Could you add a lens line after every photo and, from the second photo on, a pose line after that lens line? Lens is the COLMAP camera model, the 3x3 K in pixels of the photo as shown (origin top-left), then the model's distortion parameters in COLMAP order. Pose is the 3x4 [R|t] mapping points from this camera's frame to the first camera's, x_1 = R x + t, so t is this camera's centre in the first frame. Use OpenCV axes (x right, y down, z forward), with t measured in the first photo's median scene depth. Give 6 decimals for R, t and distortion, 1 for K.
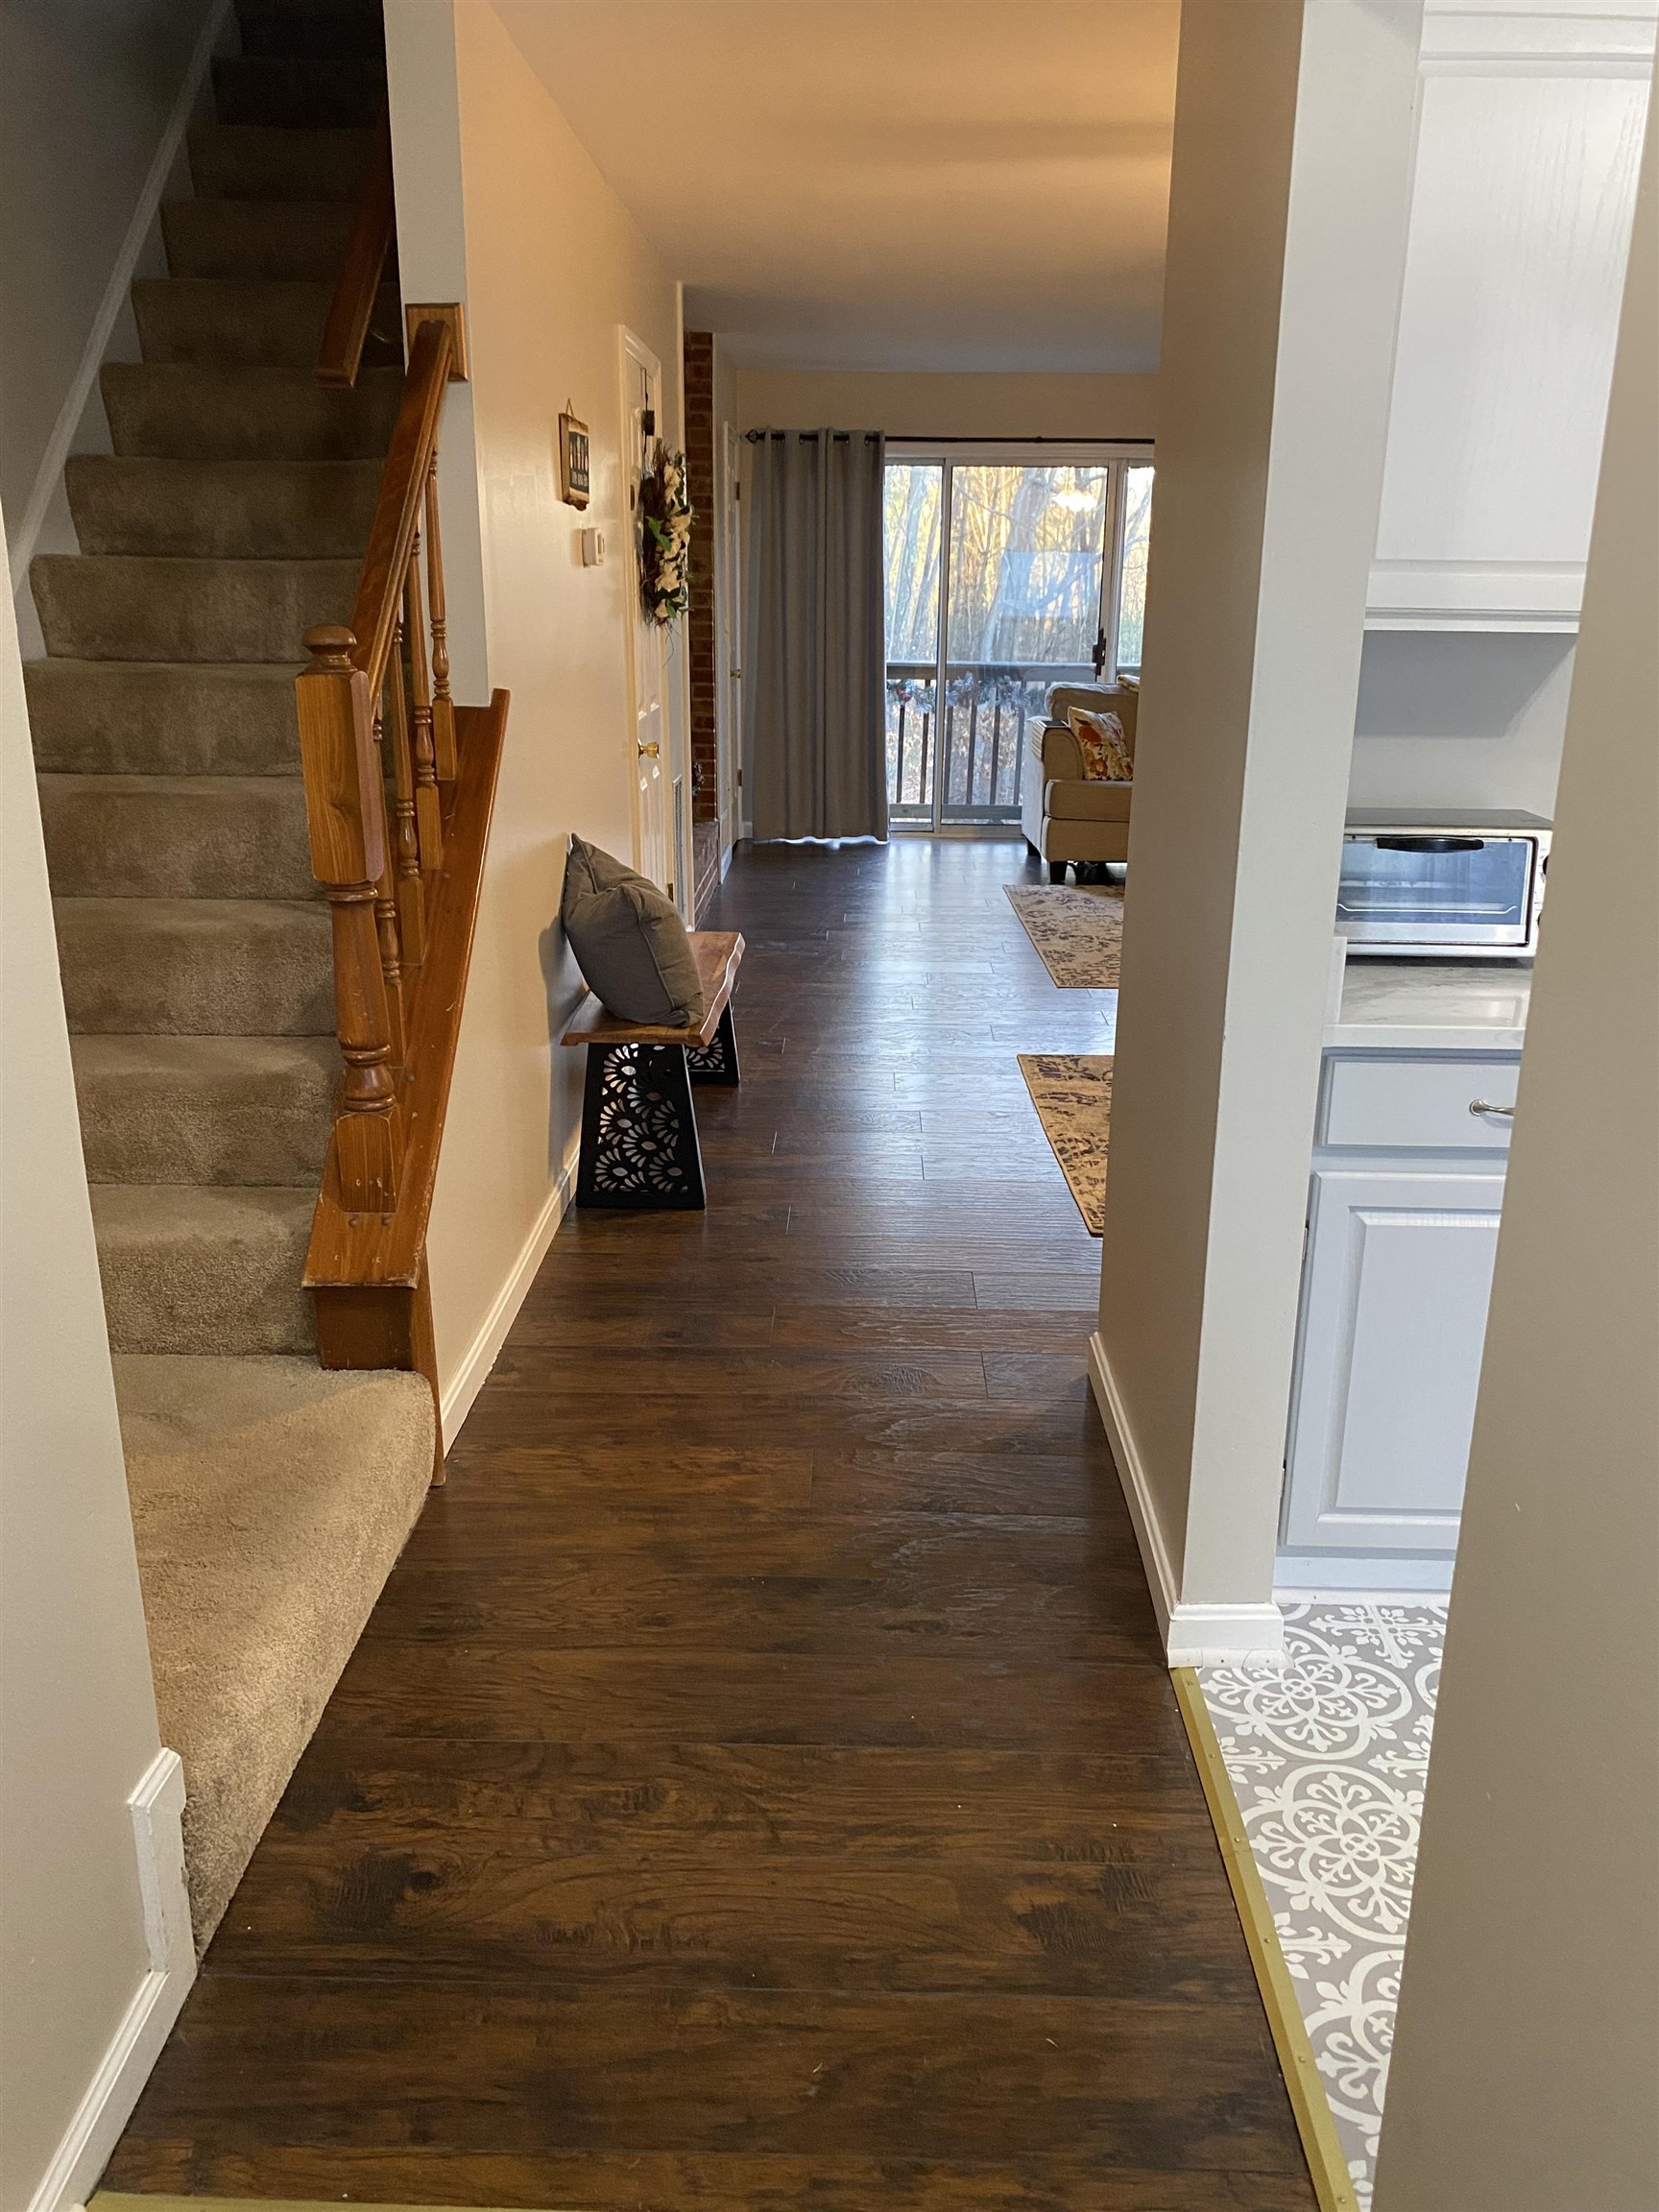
lens RADIAL K [[1683.2, 0, 829.5], [0, 1683.2, 1106.0], [0, 0, 1]] dist [0.102822, -0.146692]
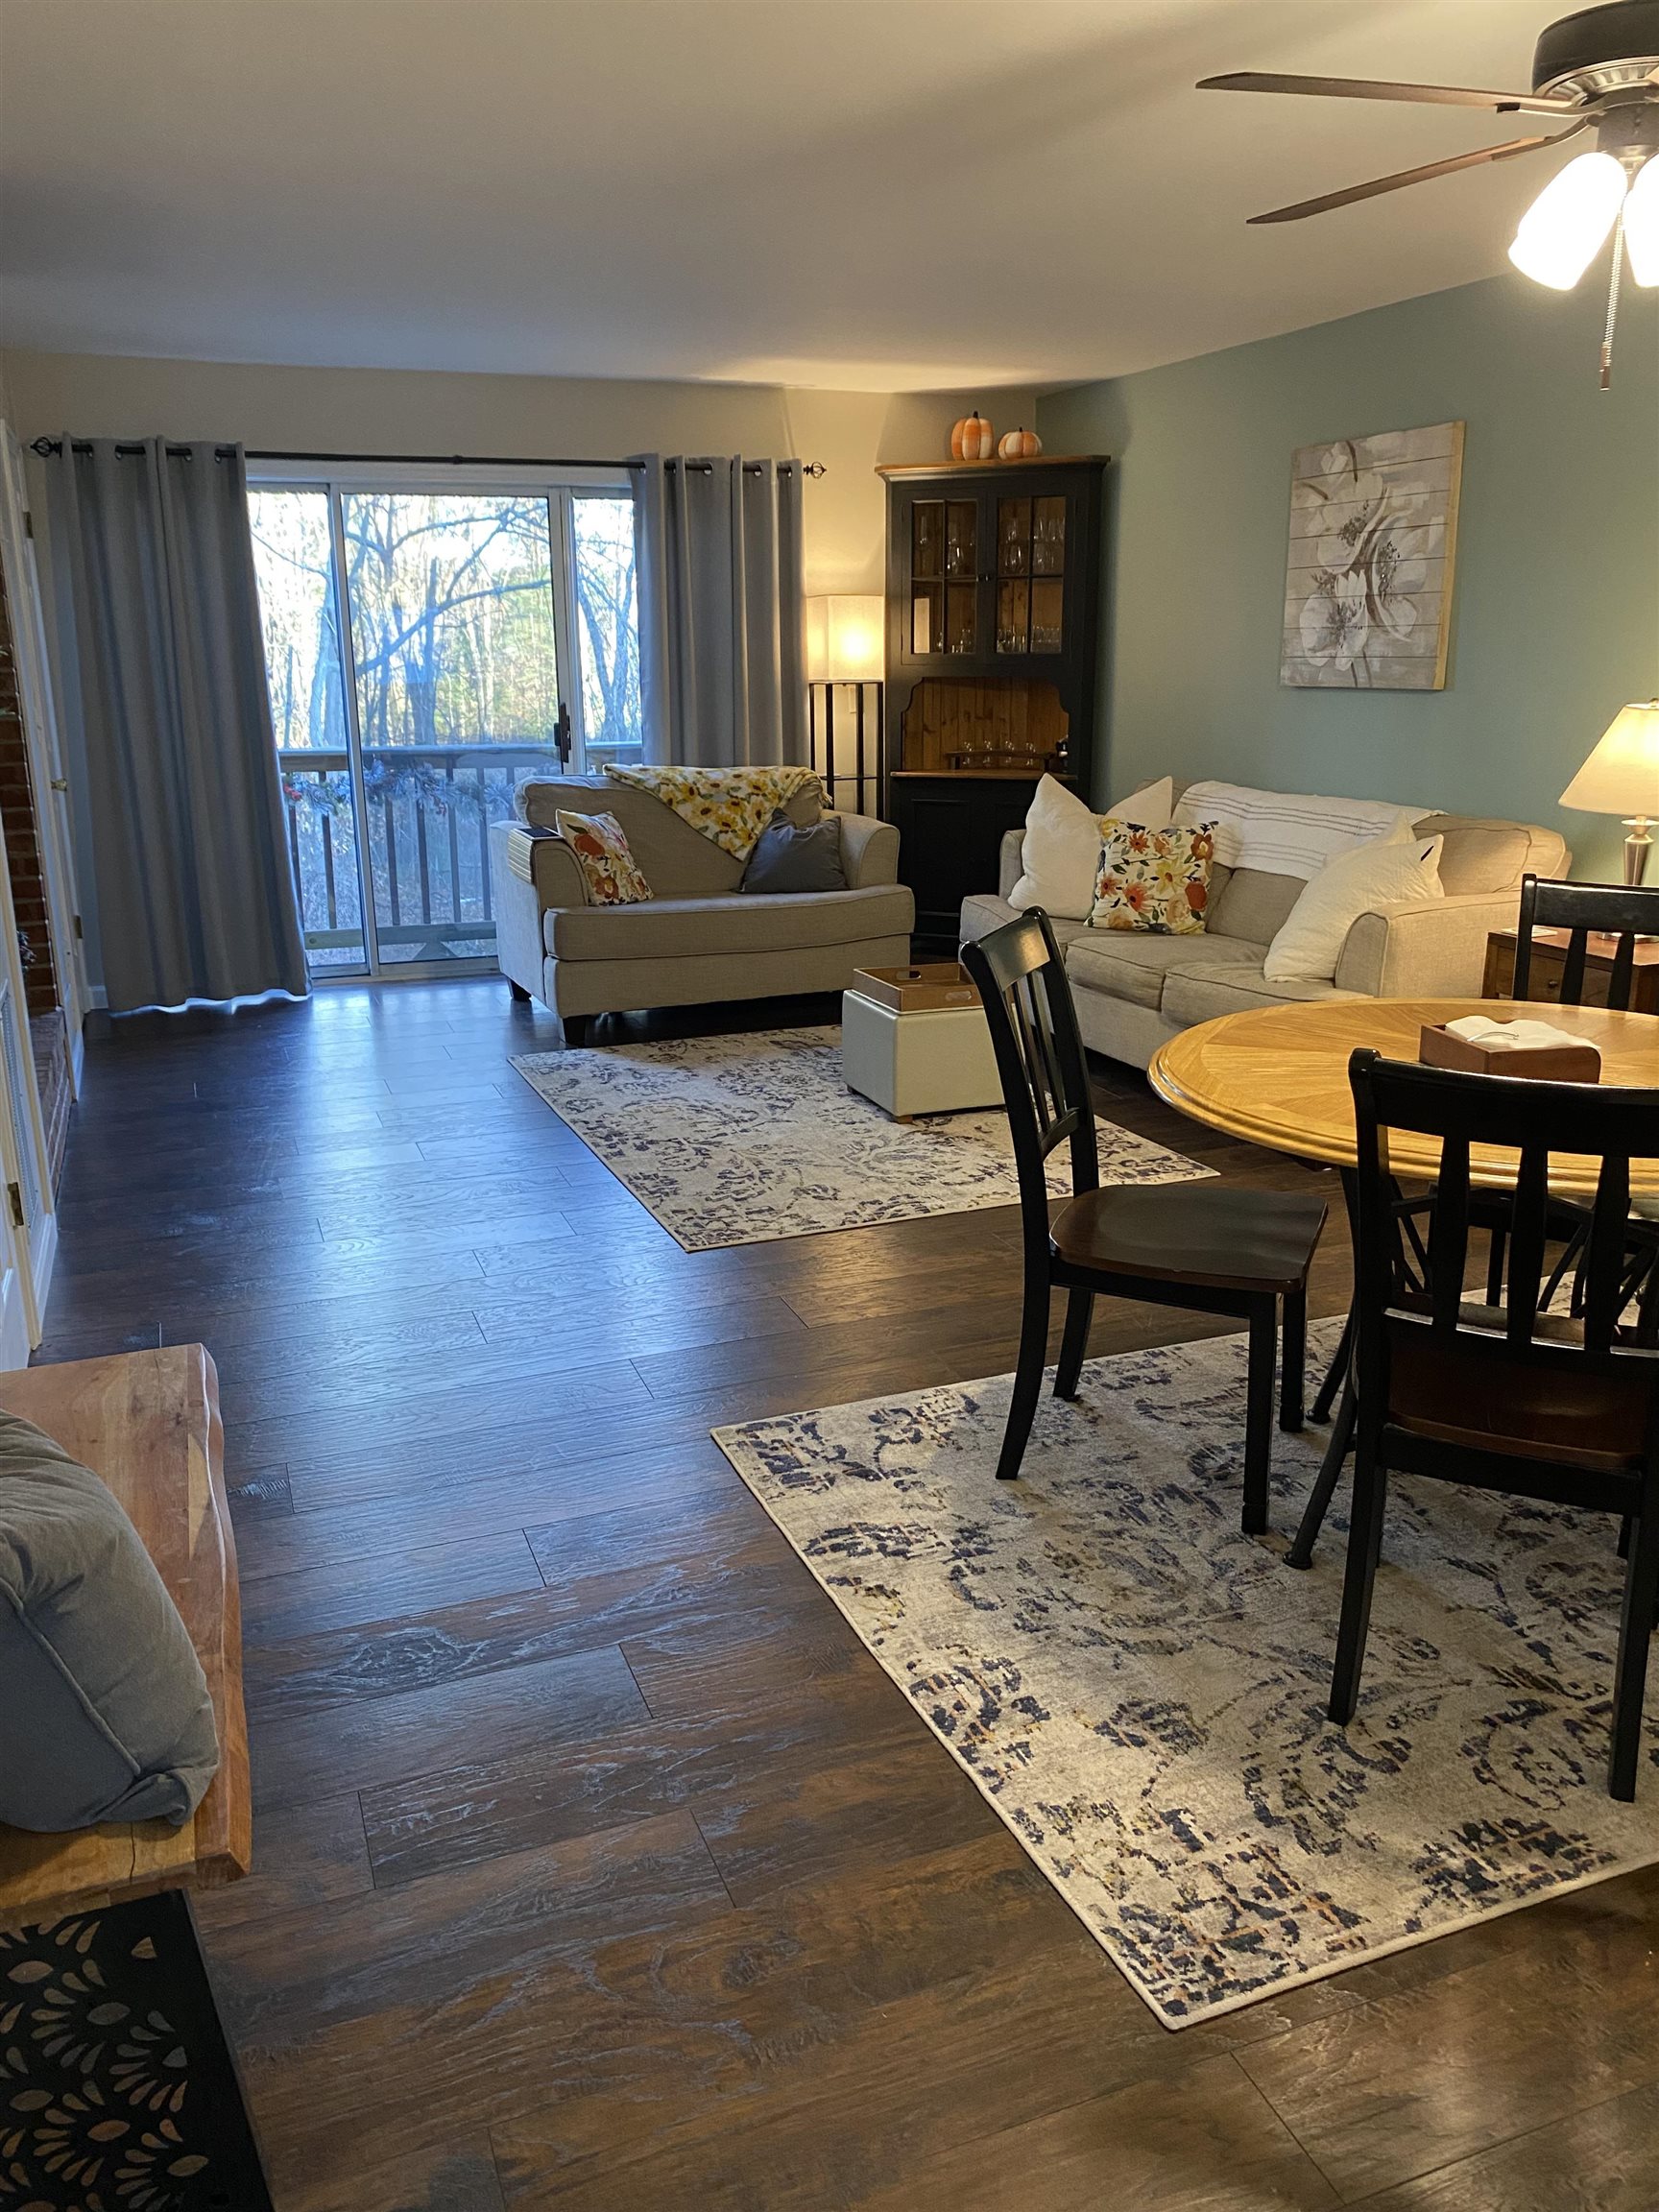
lens RADIAL K [[1683.2, 0, 829.5], [0, 1683.2, 1106.0], [0, 0, 1]] dist [0.102822, -0.146692]
pose [[0.926677, -0.117951, 0.356871, -0.028837], [0.129664, 0.991517, -0.008984, -0.078219], [-0.352784, 0.054598, 0.934111, 0.247357]]
